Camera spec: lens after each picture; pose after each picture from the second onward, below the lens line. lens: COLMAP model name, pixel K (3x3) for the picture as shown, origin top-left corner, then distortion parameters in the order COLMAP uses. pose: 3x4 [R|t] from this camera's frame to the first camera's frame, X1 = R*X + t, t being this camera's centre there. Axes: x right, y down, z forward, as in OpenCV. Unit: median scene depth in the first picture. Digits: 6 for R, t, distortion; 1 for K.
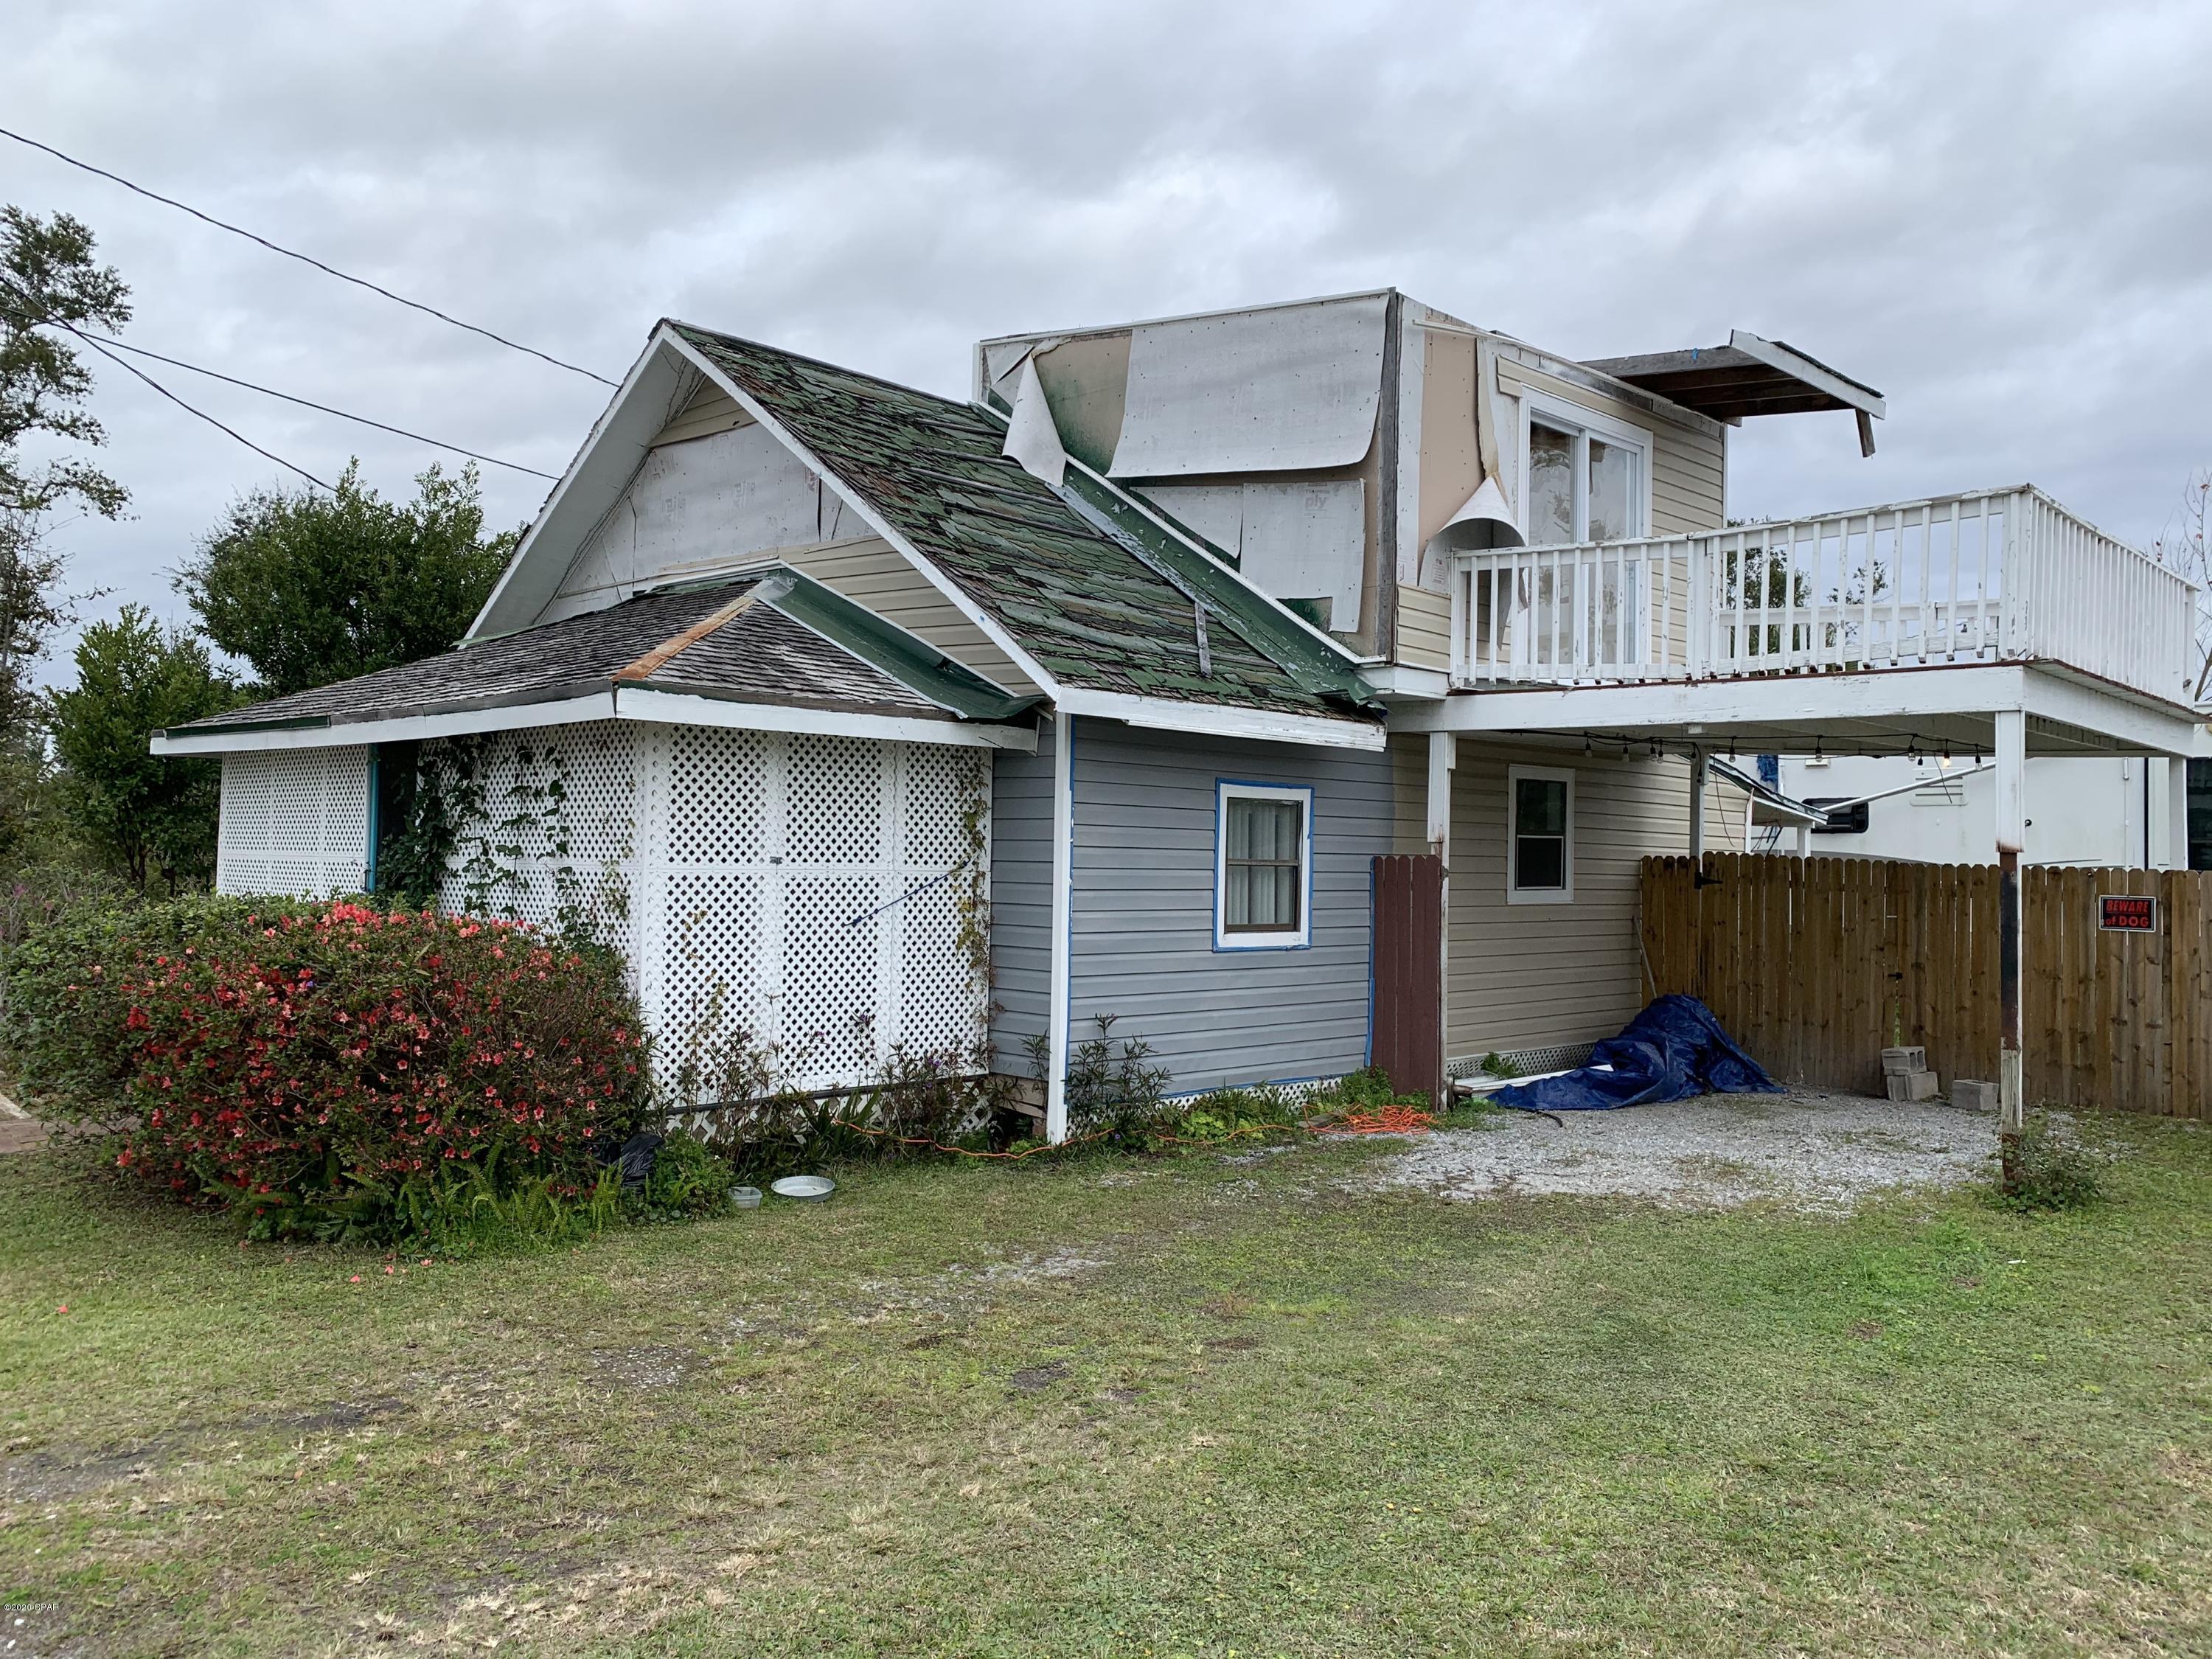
lens RADIAL K [[1741.3, 0, 1106.0], [0, 1741.3, 829.5], [0, 0, 1]] dist [0.060910, -0.065502]
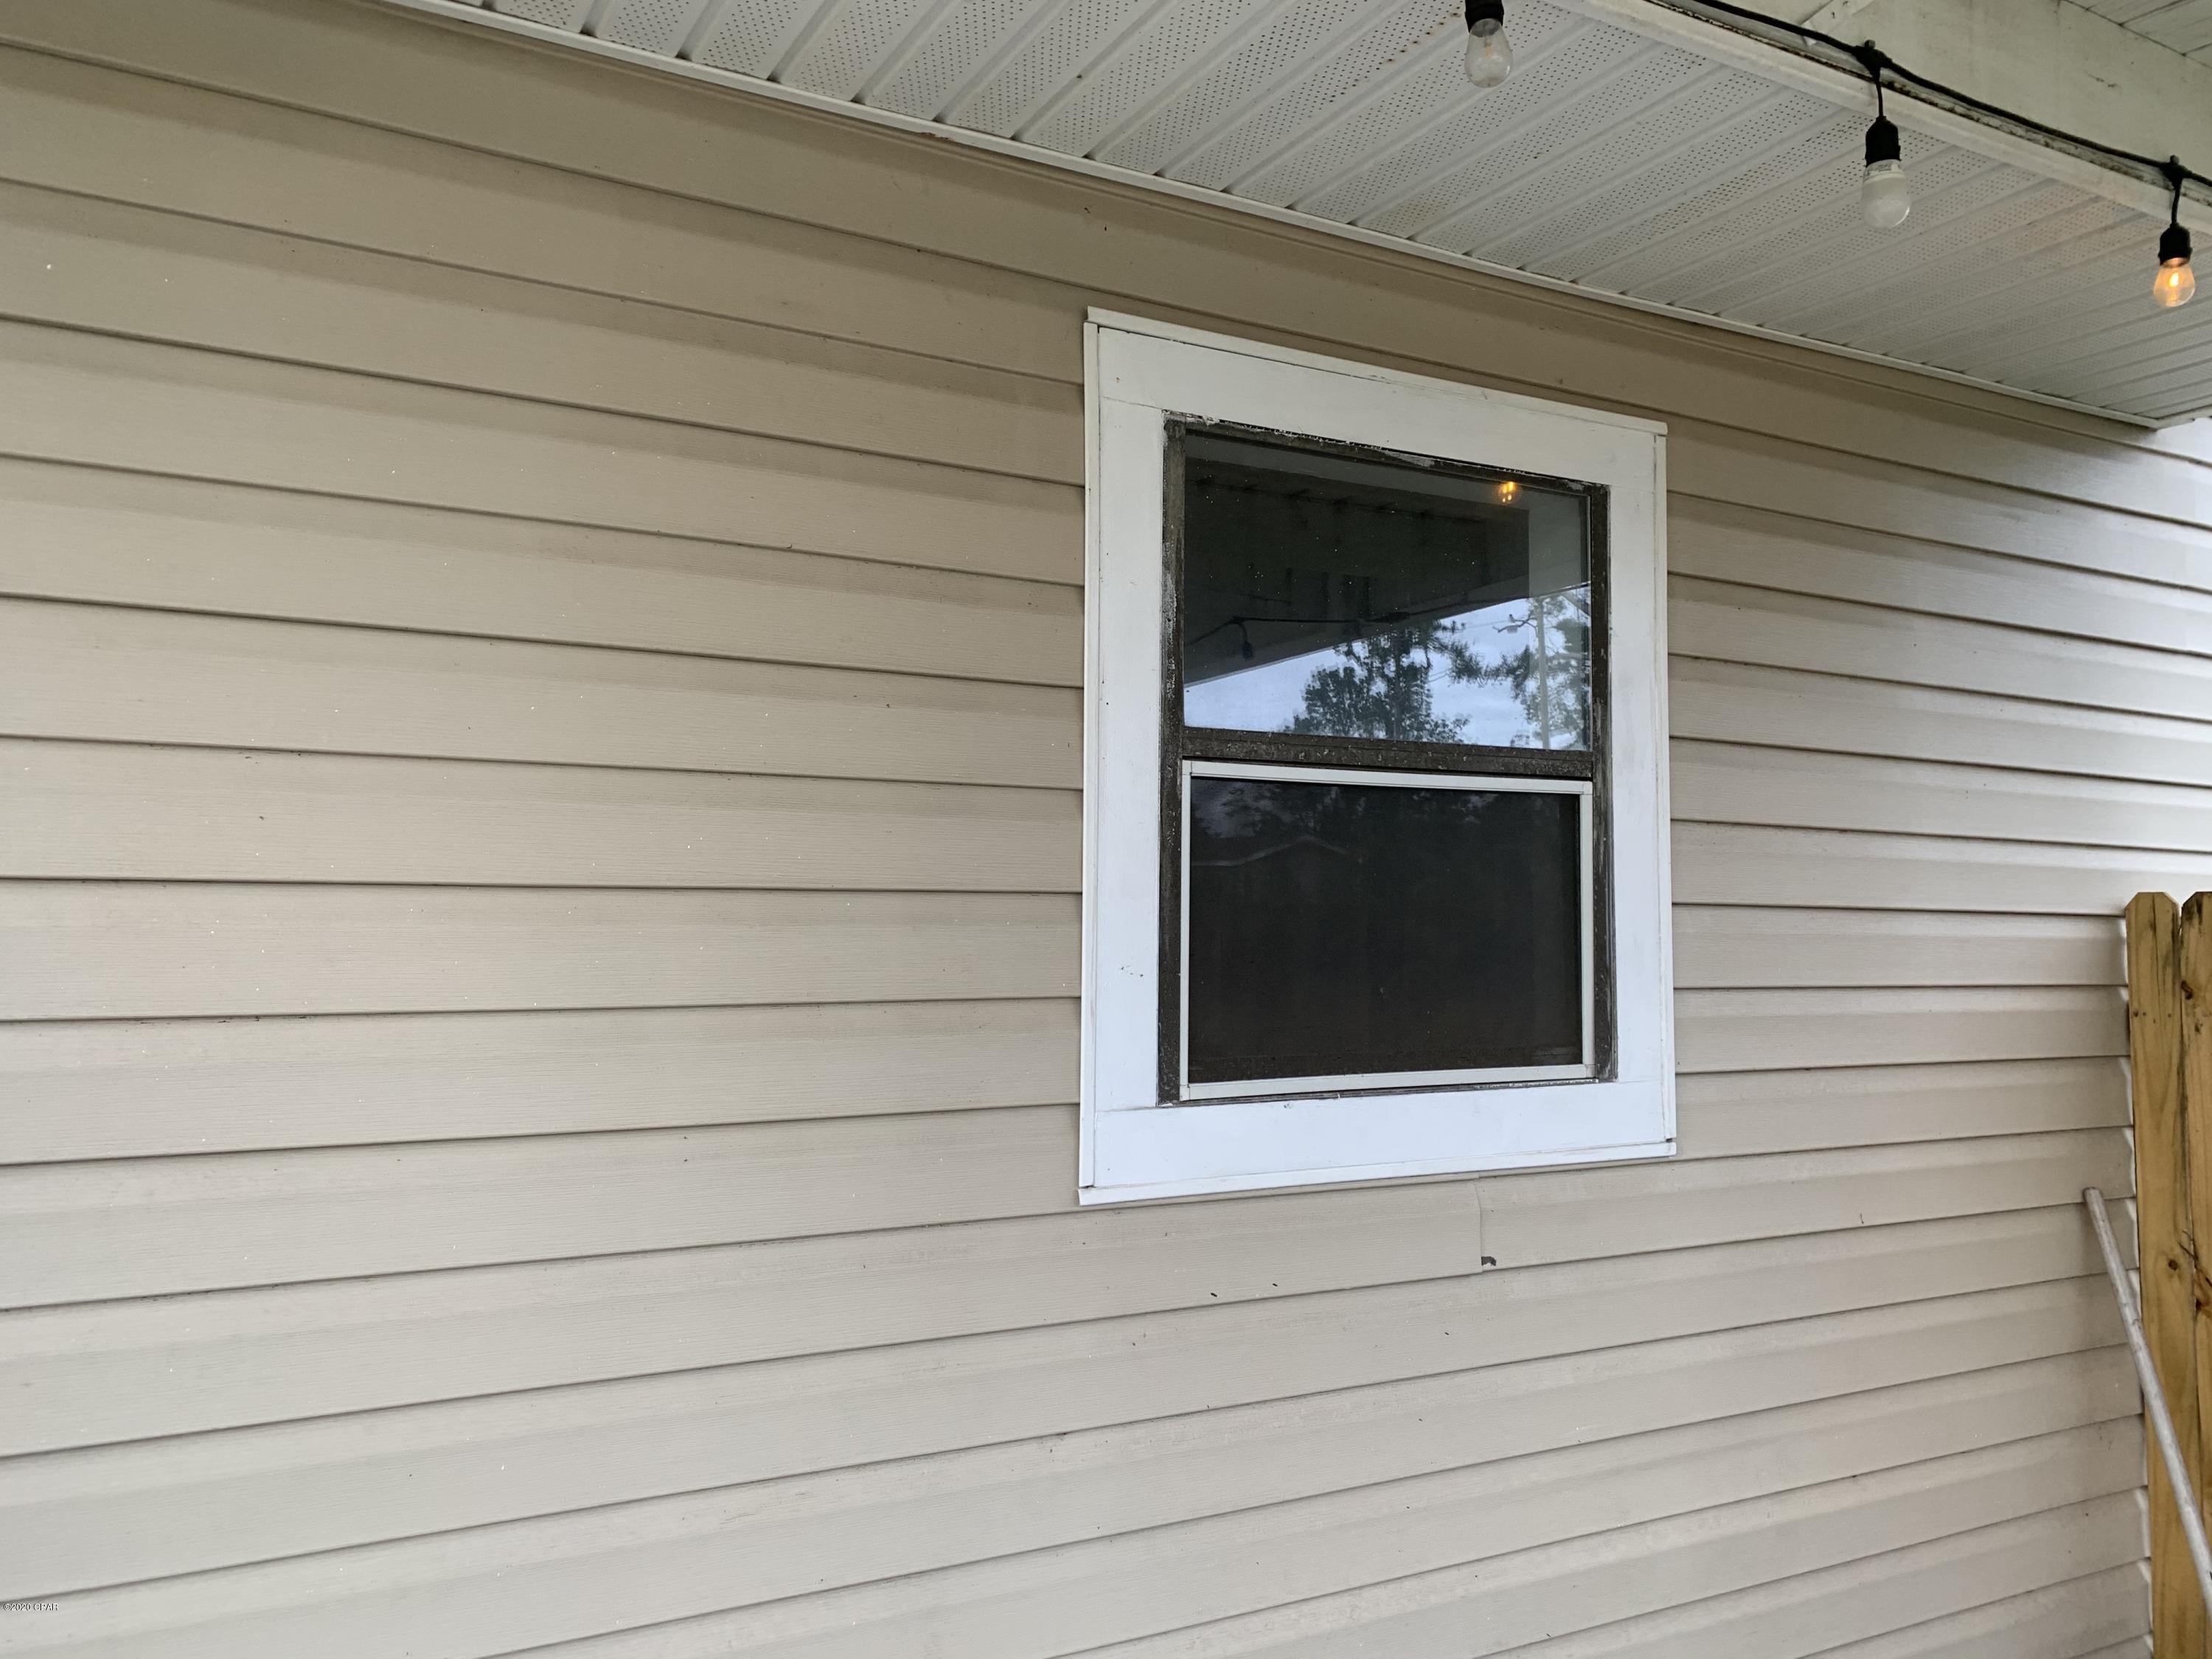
lens RADIAL K [[1702.6, 0, 1112.5], [0, 1702.6, 809.3], [0, 0, 1]] dist [0.015664, -0.012809]
pose [[0.955058, -0.030743, -0.294822, 0.317353], [0.012511, 0.997902, -0.063527, 0.020572], [0.296156, 0.056983, 0.953438, 0.976372]]
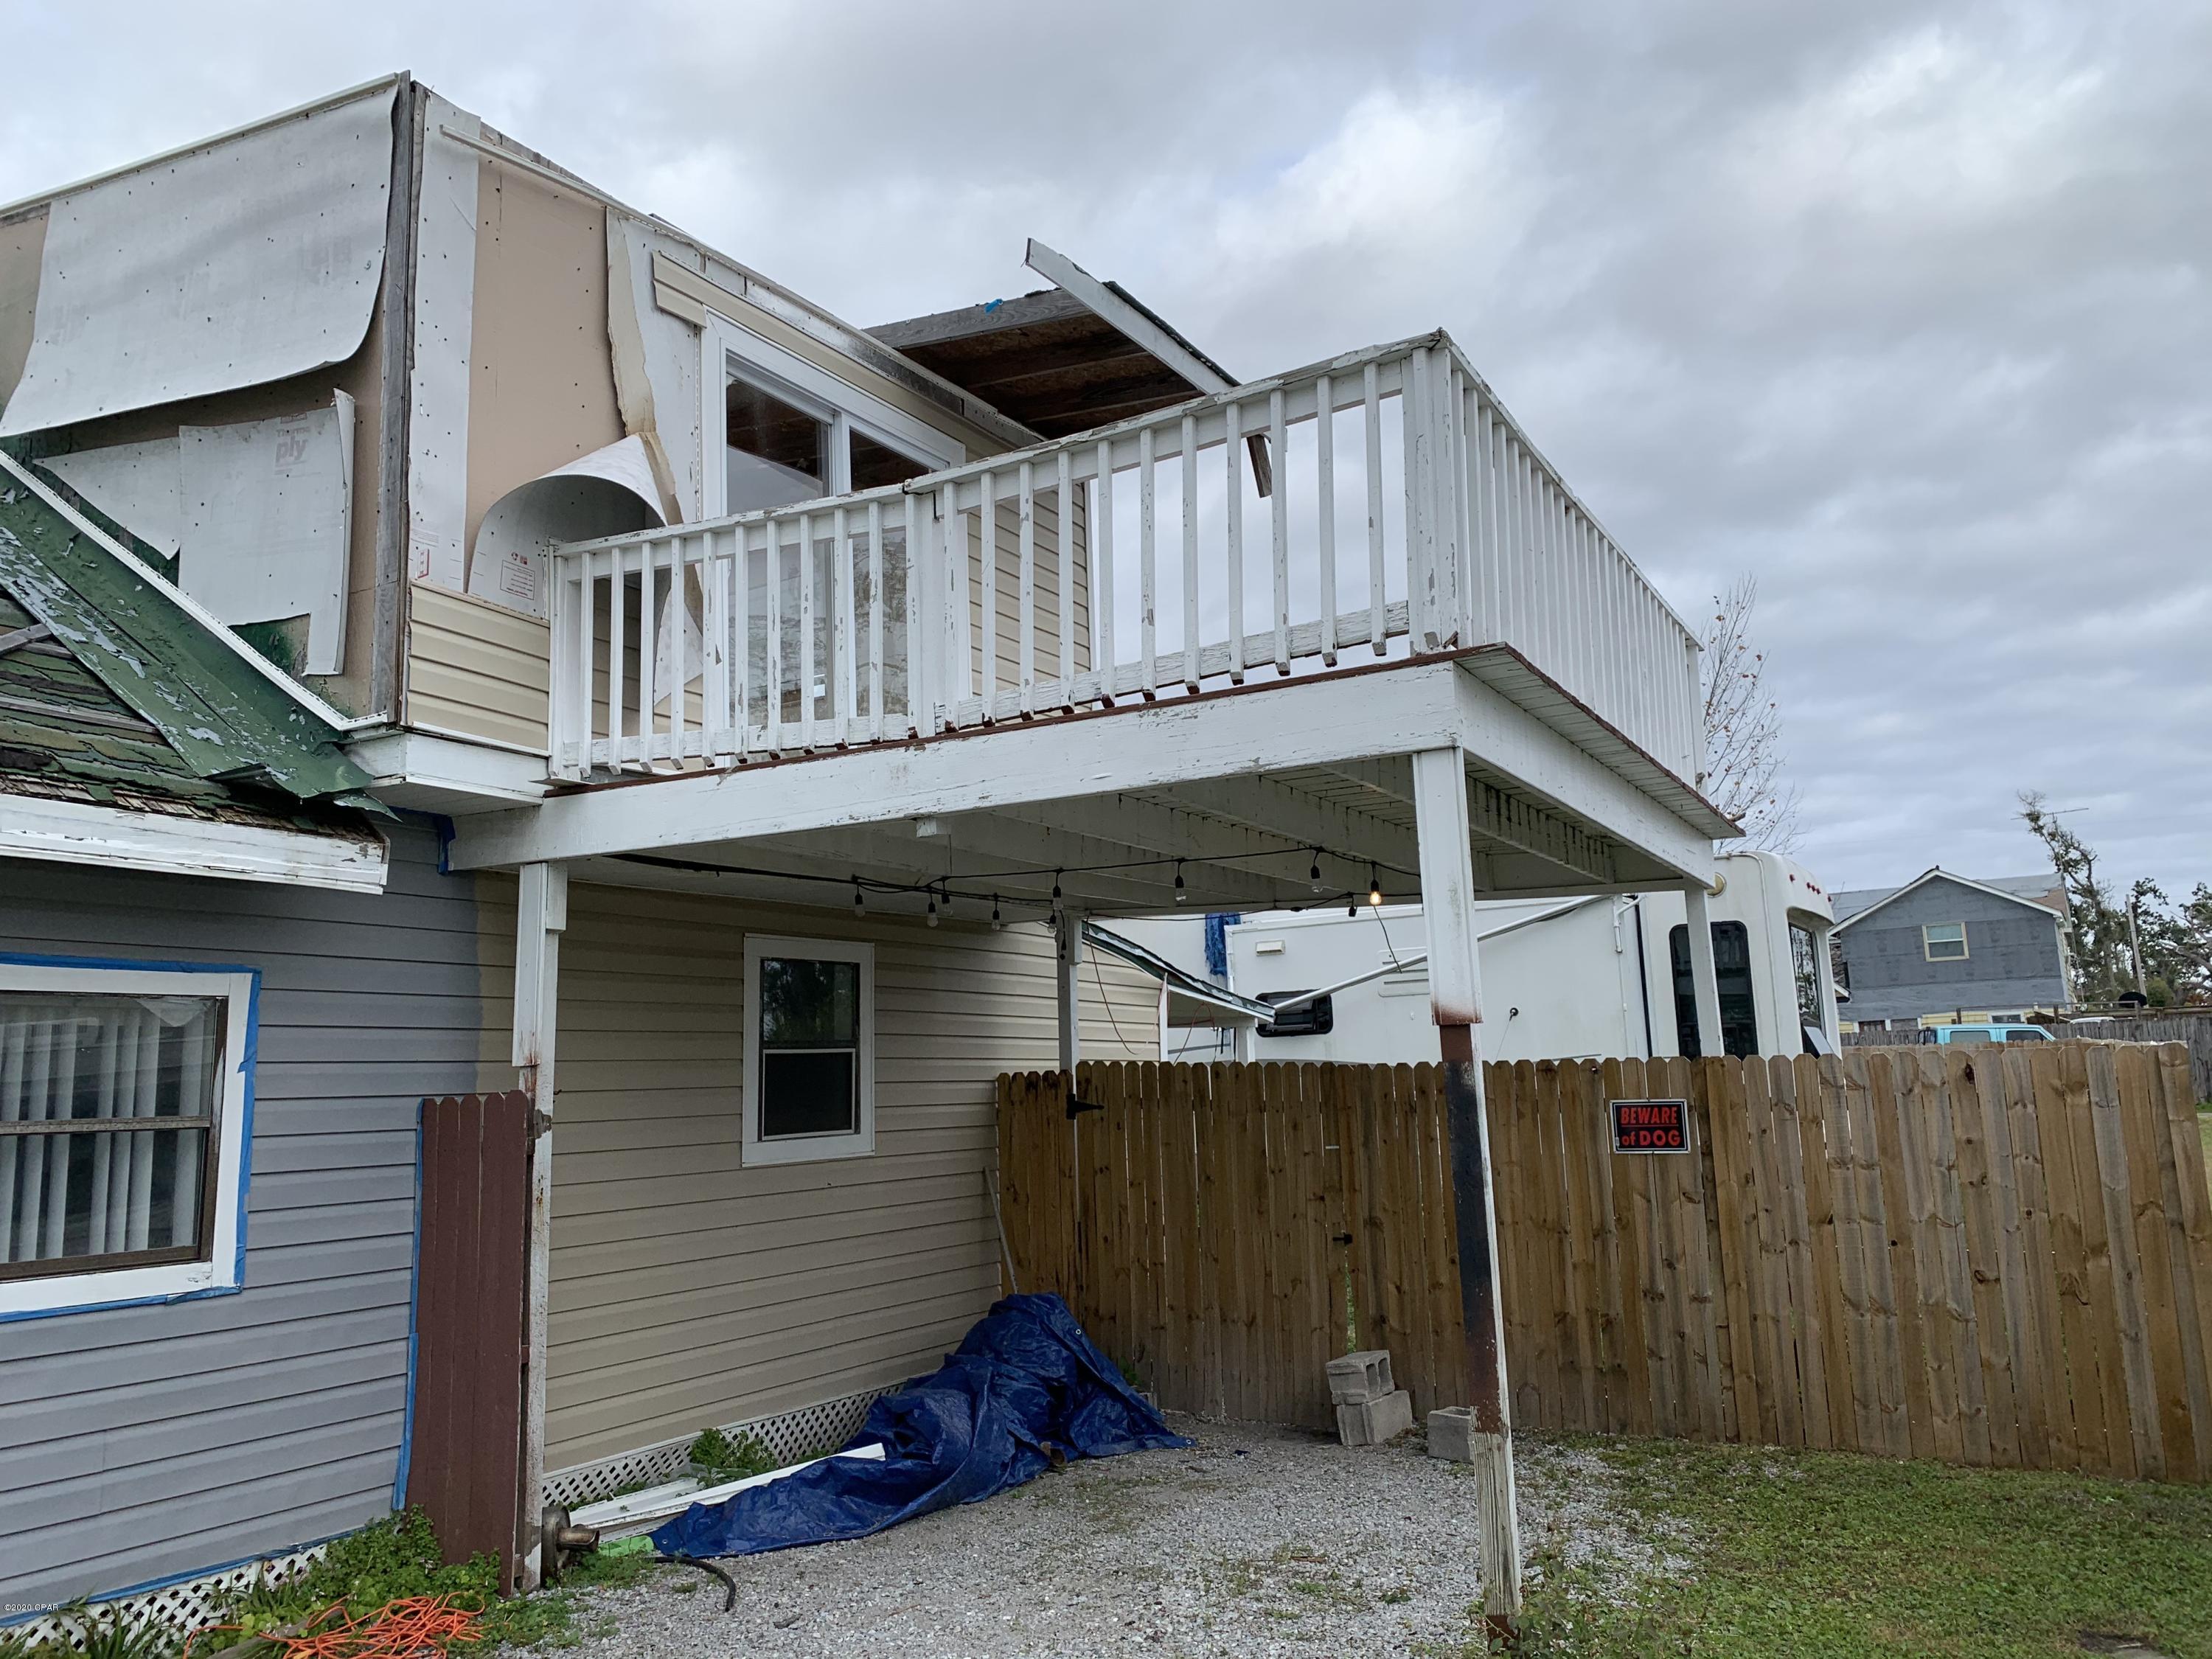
lens RADIAL K [[1702.6, 0, 1112.5], [0, 1702.6, 809.3], [0, 0, 1]] dist [0.015664, -0.012809]
pose [[0.968638, -0.008288, 0.248338, 0.236673], [0.045348, 0.988554, -0.143888, 0.013558], [-0.244303, 0.150637, 0.957927, 0.438418]]
